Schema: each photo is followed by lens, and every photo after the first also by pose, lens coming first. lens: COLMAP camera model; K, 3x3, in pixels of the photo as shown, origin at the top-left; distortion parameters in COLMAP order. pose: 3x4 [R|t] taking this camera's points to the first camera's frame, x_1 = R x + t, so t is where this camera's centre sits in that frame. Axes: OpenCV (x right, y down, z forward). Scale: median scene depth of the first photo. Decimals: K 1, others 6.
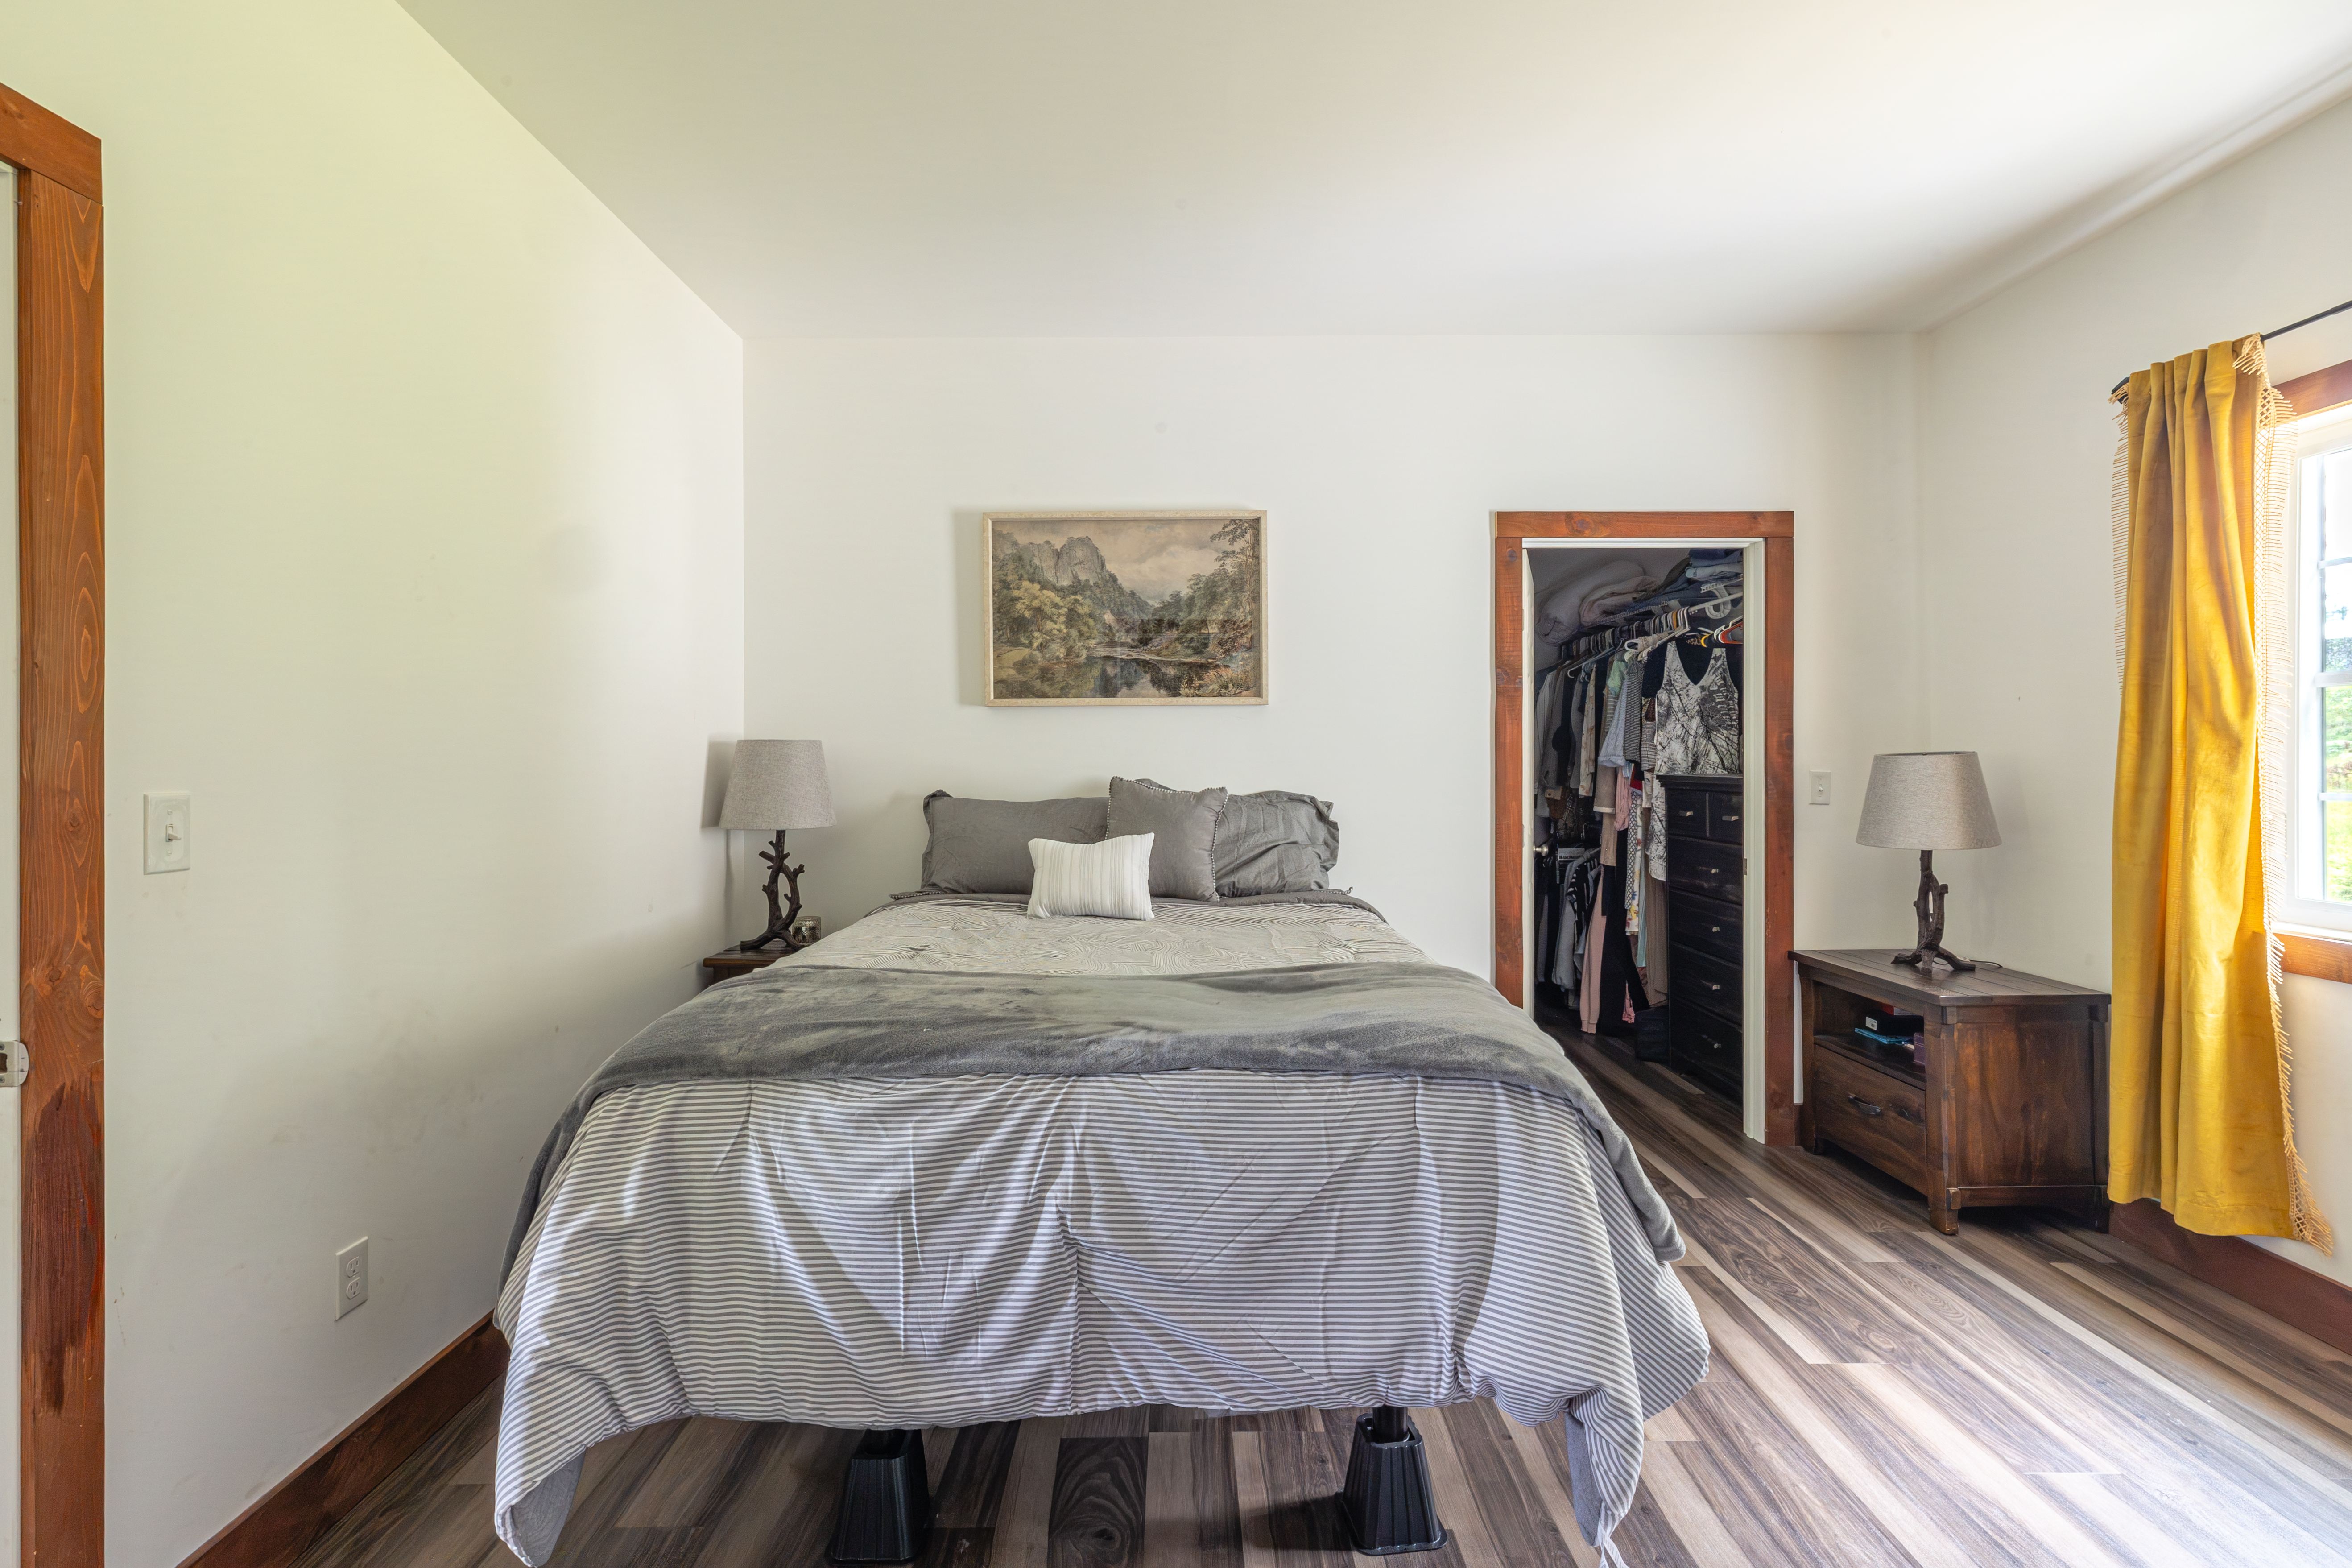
lens RADIAL K [[1004.9, 0, 1176.0], [0, 1004.9, 784.0], [0, 0, 1]] dist [0.002836, 0.000032]
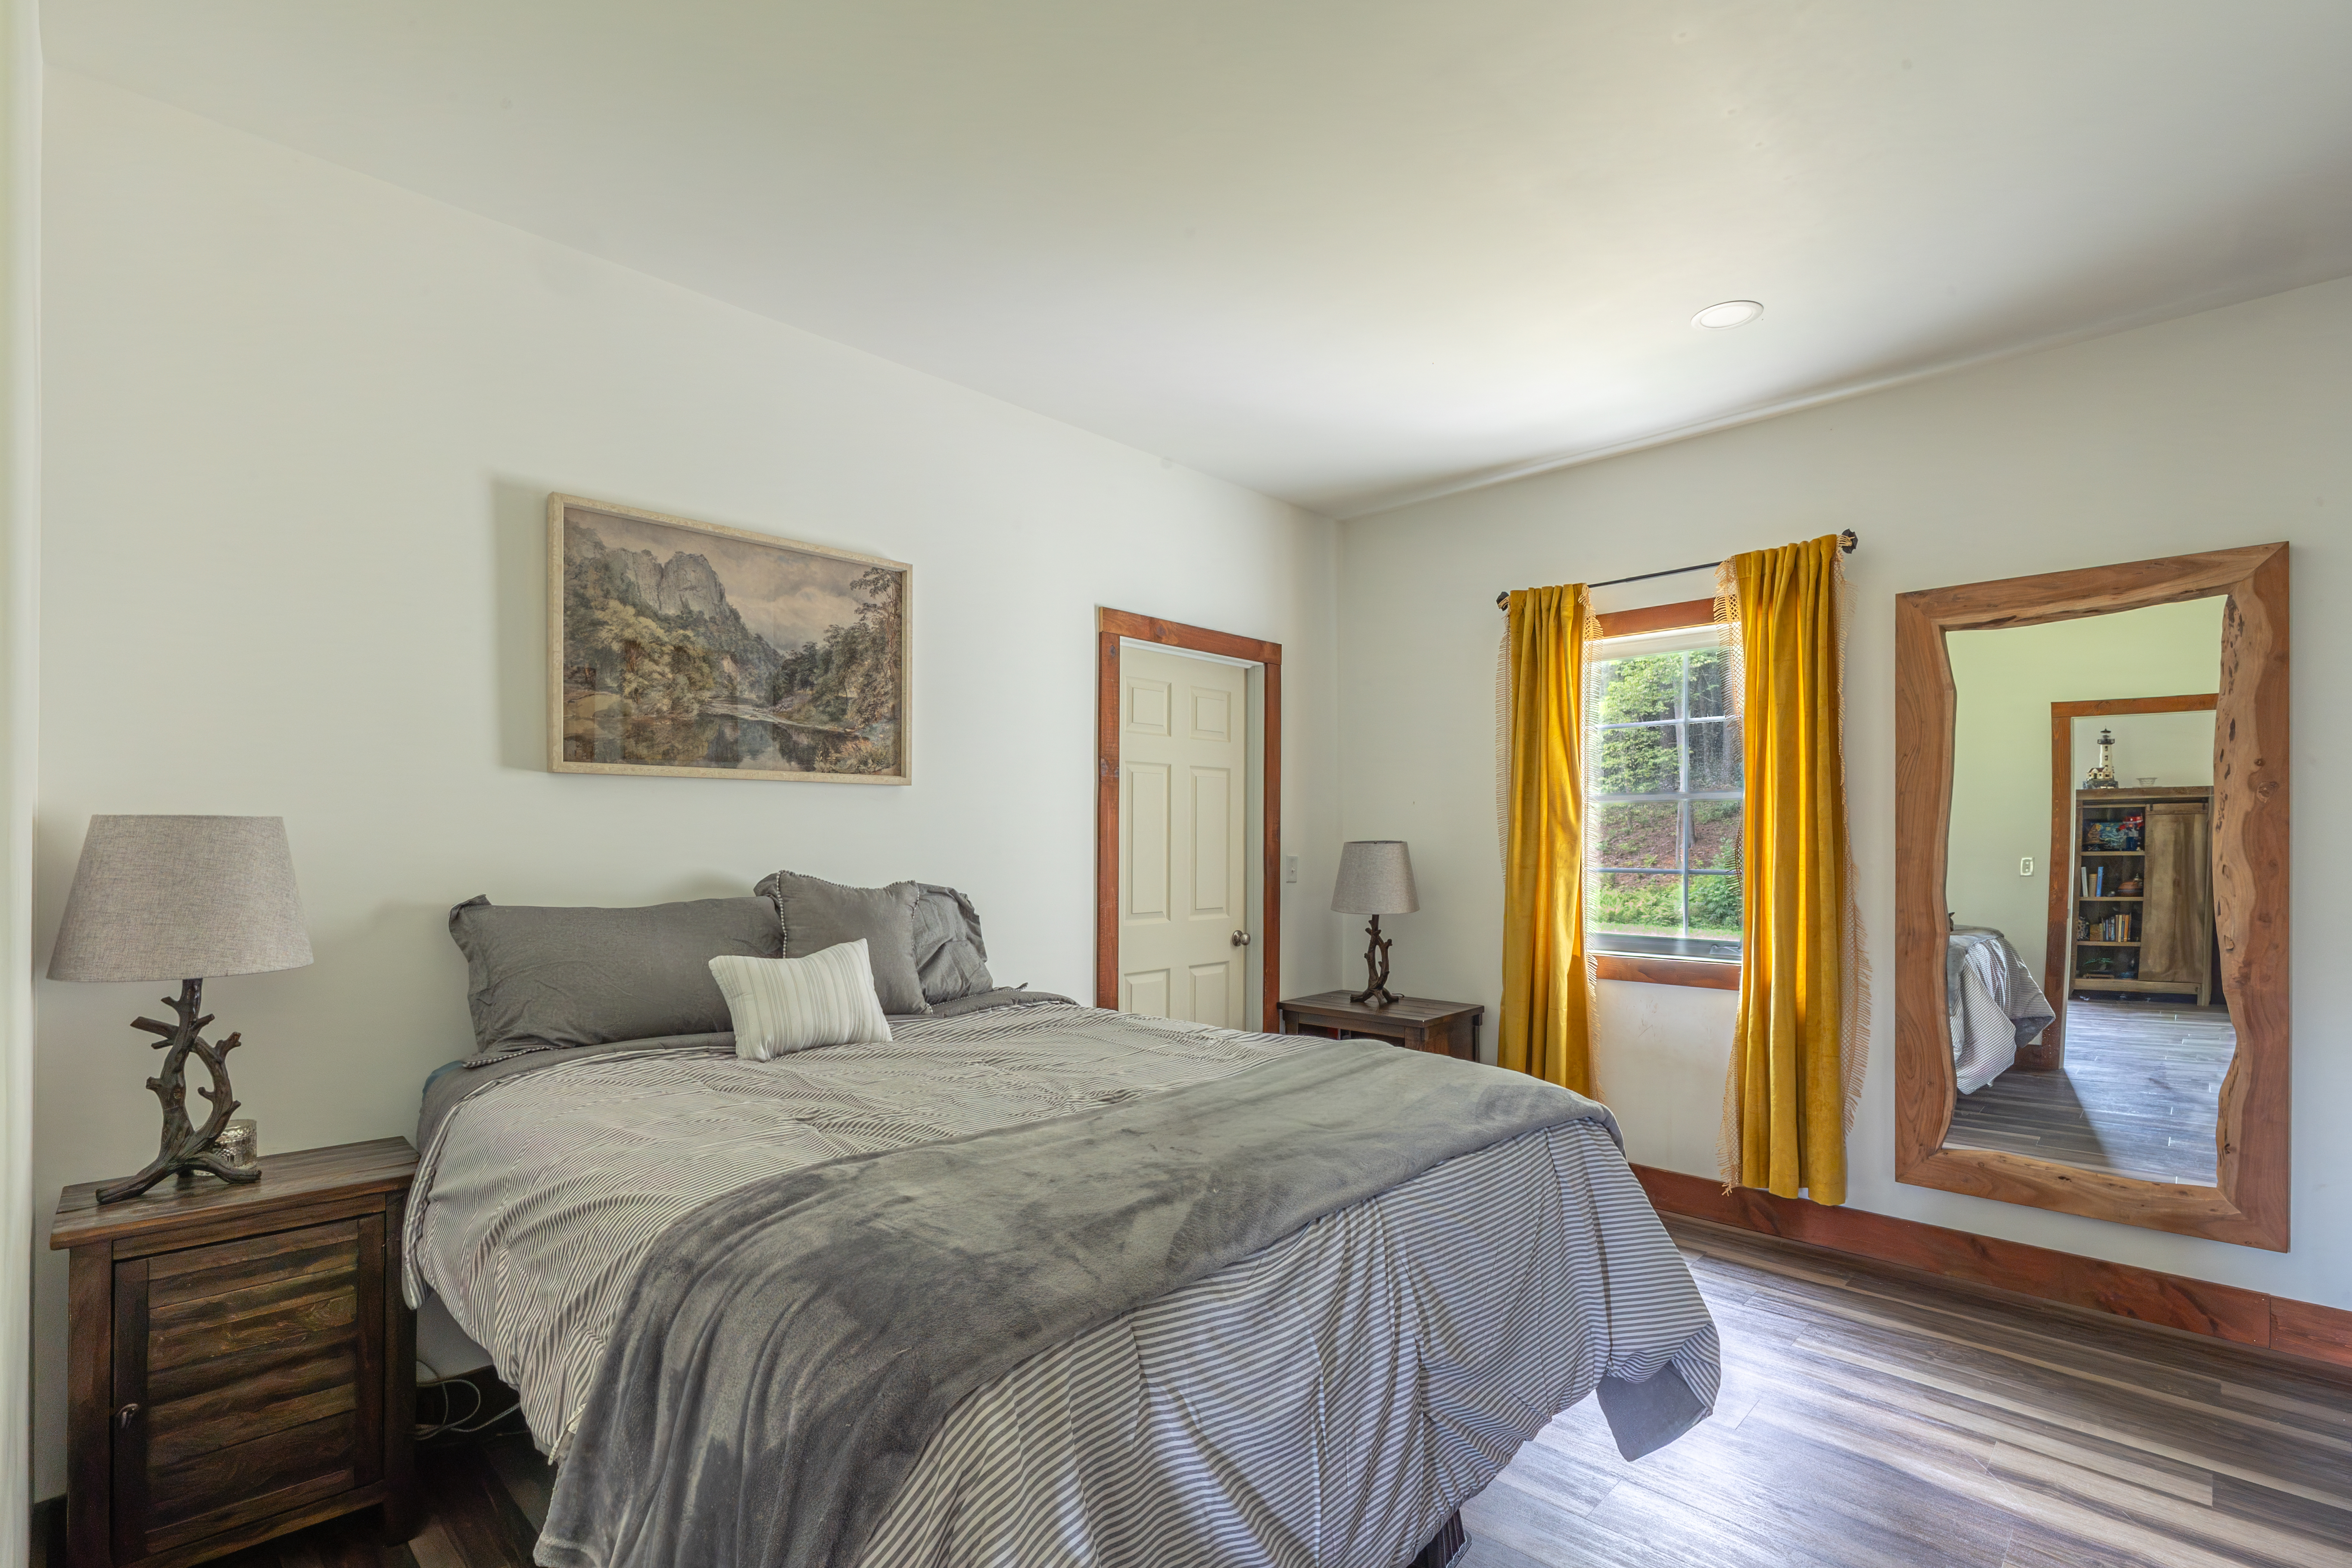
lens RADIAL K [[1056.2, 0, 1143.6], [0, 1056.2, 862.3], [0, 0, 1]] dist [-0.003699, -0.000243]
pose [[0.712237, -0.012880, 0.701821, -0.412965], [0.014954, 0.999883, 0.003174, -0.011651], [-0.701780, 0.008234, 0.712346, 0.199803]]
